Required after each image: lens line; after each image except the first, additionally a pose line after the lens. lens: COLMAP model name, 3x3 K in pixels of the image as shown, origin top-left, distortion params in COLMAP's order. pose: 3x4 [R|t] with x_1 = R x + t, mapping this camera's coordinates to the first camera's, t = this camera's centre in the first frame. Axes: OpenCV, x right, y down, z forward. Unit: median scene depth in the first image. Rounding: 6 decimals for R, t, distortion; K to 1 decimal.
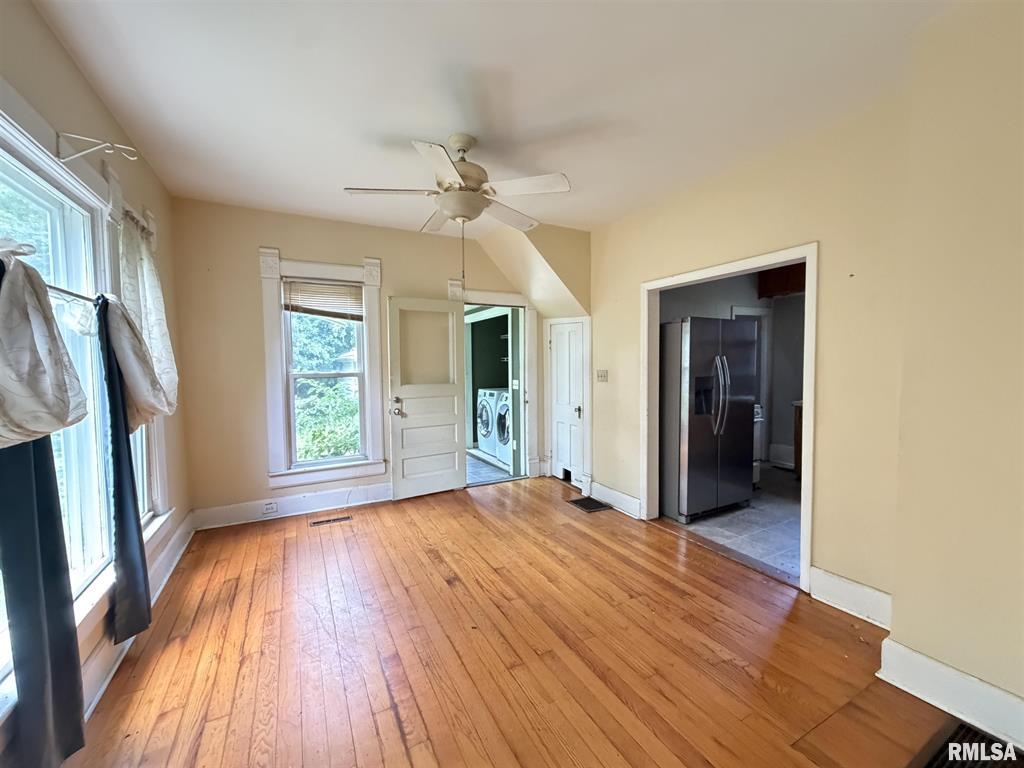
lens RADIAL K [[407.4, 0, 508.4], [0, 407.4, 382.8], [0, 0, 1]] dist [-0.000638, 0.000362]
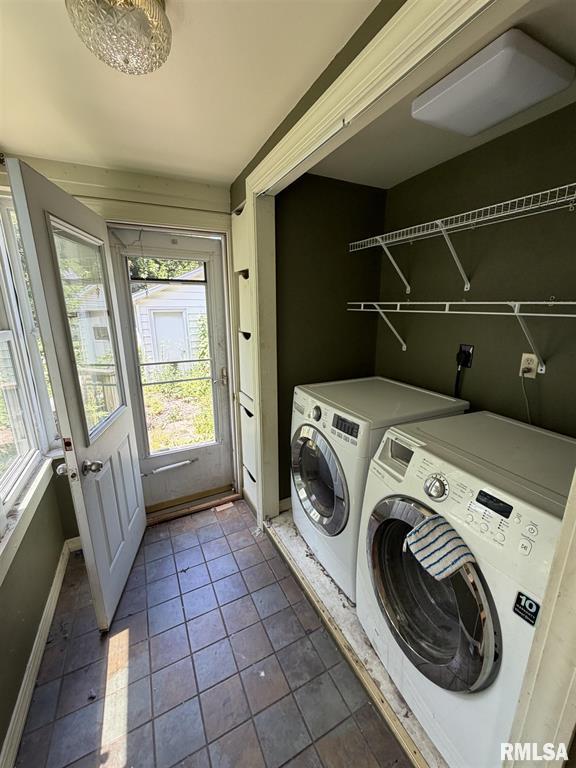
lens RADIAL K [[305.6, 0, 286.3], [0, 305.6, 381.6], [0, 0, 1]] dist [-0.000638, 0.000362]
pose [[0.999712, 0.015569, -0.018268, -0.126864], [-0.011677, 0.980427, 0.196537, -0.074489], [0.020971, -0.196267, 0.980326, 1.192703]]
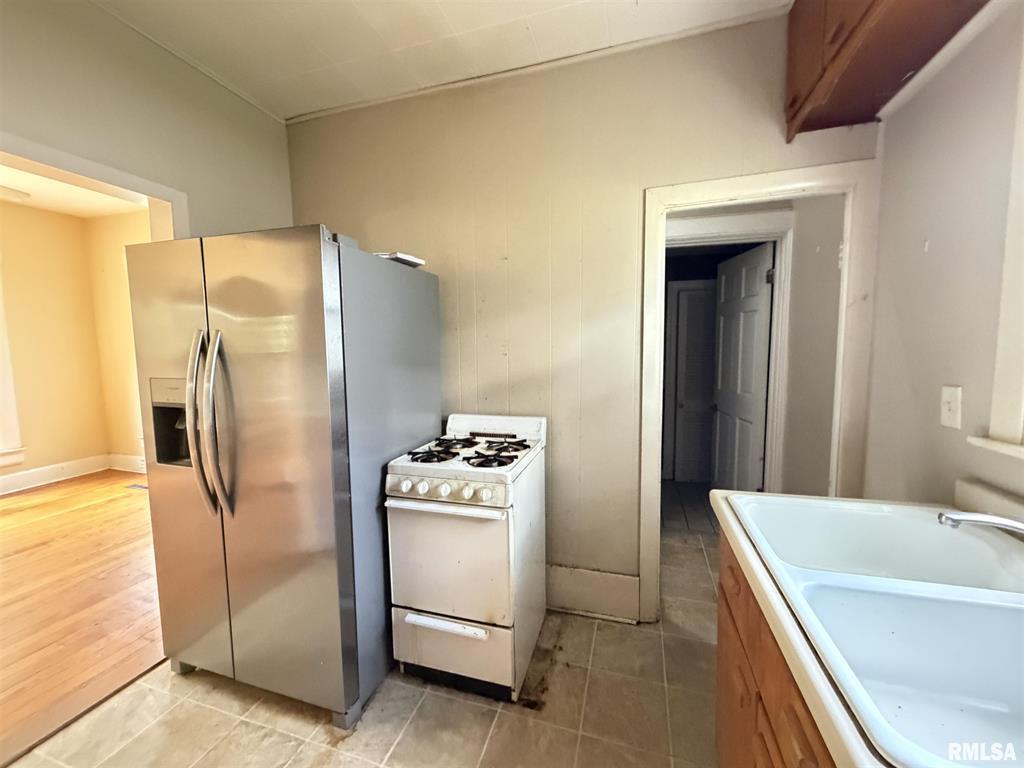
lens RADIAL K [[407.4, 0, 506.6], [0, 407.4, 383.2], [0, 0, 1]] dist [-0.000638, 0.000362]
pose [[0.706778, 0.064225, -0.704514, 0.925981], [-0.029361, 0.997675, 0.061494, -0.035742], [0.706826, -0.022777, 0.707021, 0.838336]]
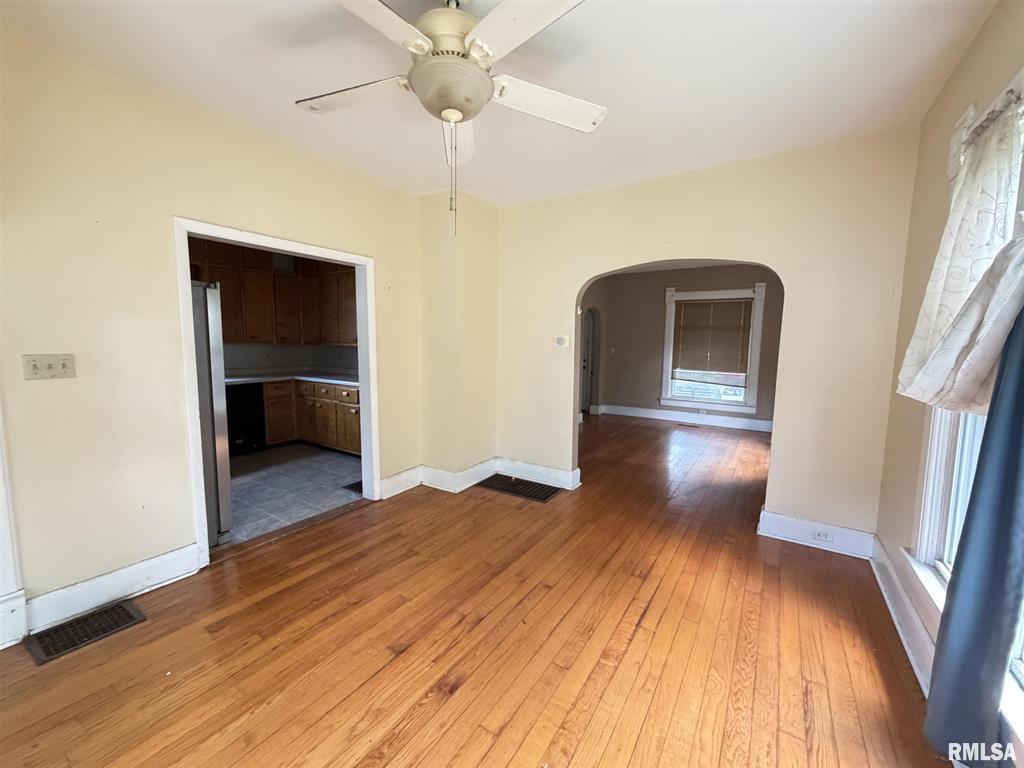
lens RADIAL K [[407.4, 0, 512.6], [0, 407.4, 383.8], [0, 0, 1]] dist [-0.000638, 0.000362]
pose [[-0.485983, -0.086848, 0.869642, -0.457595], [0.034581, 0.992360, 0.118428, -0.034784], [-0.873284, 0.087627, -0.479267, 0.772183]]
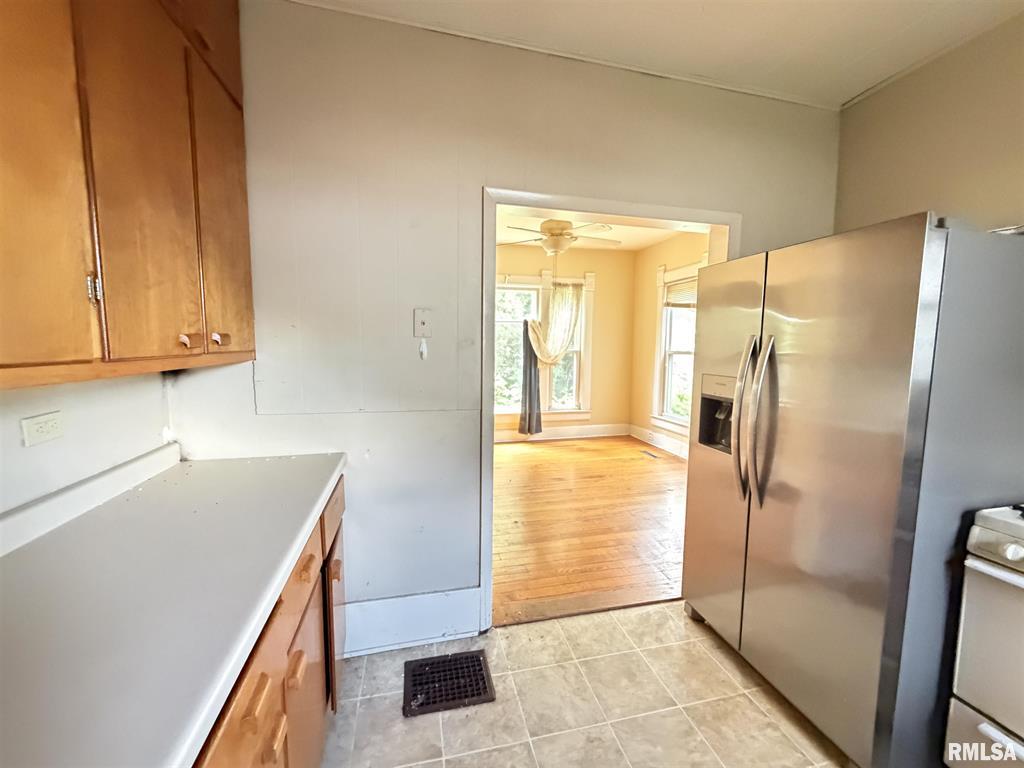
lens RADIAL K [[407.4, 0, 511.5], [0, 407.4, 382.8], [0, 0, 1]] dist [-0.000638, 0.000362]
pose [[-0.241843, 0.095891, -0.965565, 0.930911], [-0.053937, 0.992238, 0.112050, -0.038338], [0.968815, 0.079178, -0.234794, 0.764371]]
